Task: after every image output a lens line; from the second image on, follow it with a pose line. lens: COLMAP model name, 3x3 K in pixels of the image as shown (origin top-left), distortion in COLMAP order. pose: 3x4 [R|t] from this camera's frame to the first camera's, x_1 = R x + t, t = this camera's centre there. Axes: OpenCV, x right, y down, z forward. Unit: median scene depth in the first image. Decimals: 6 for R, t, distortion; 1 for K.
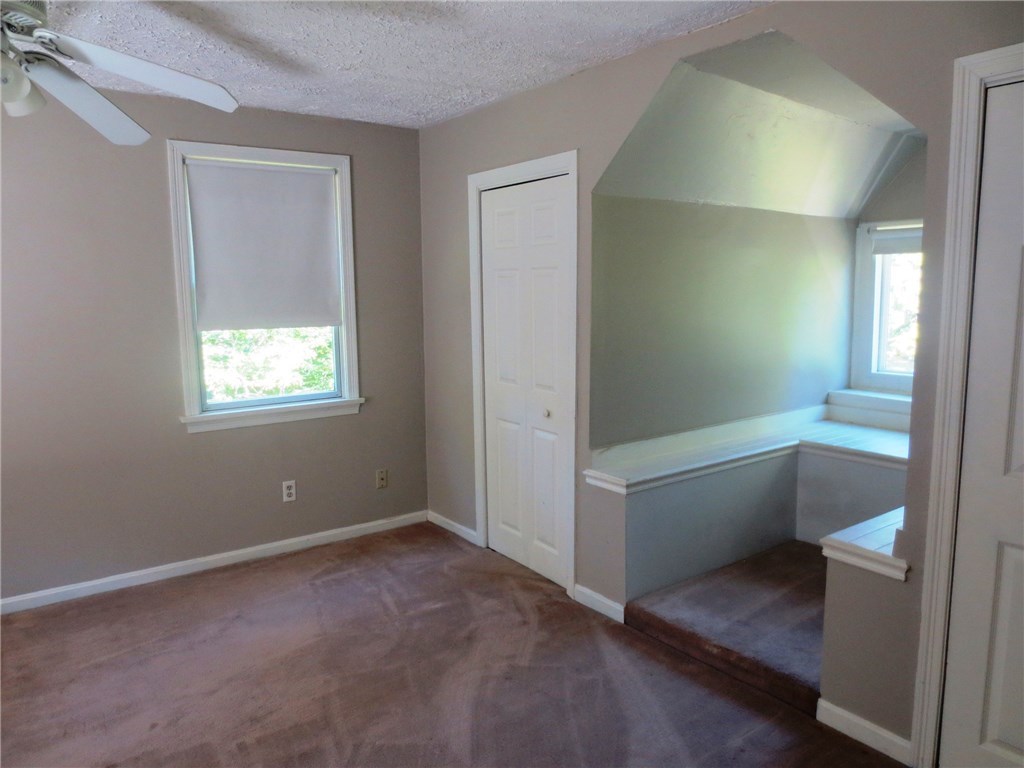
lens RADIAL K [[728.0, 0, 508.4], [0, 728.0, 383.8], [0, 0, 1]] dist [-0.028327, 0.008541]
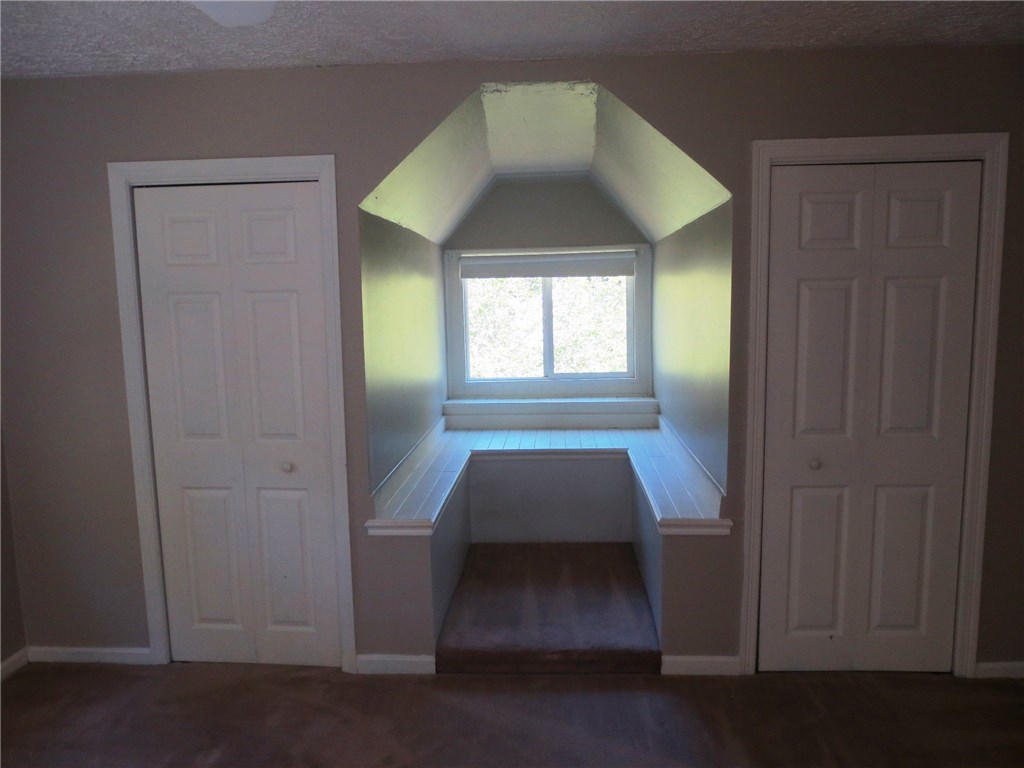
lens RADIAL K [[728.0, 0, 510.2], [0, 728.0, 383.2], [0, 0, 1]] dist [-0.028327, 0.008541]
pose [[0.631645, -0.093829, 0.769559, -0.415304], [0.114568, 0.993047, 0.027043, -0.047413], [-0.766745, 0.071085, 0.638003, 0.278718]]
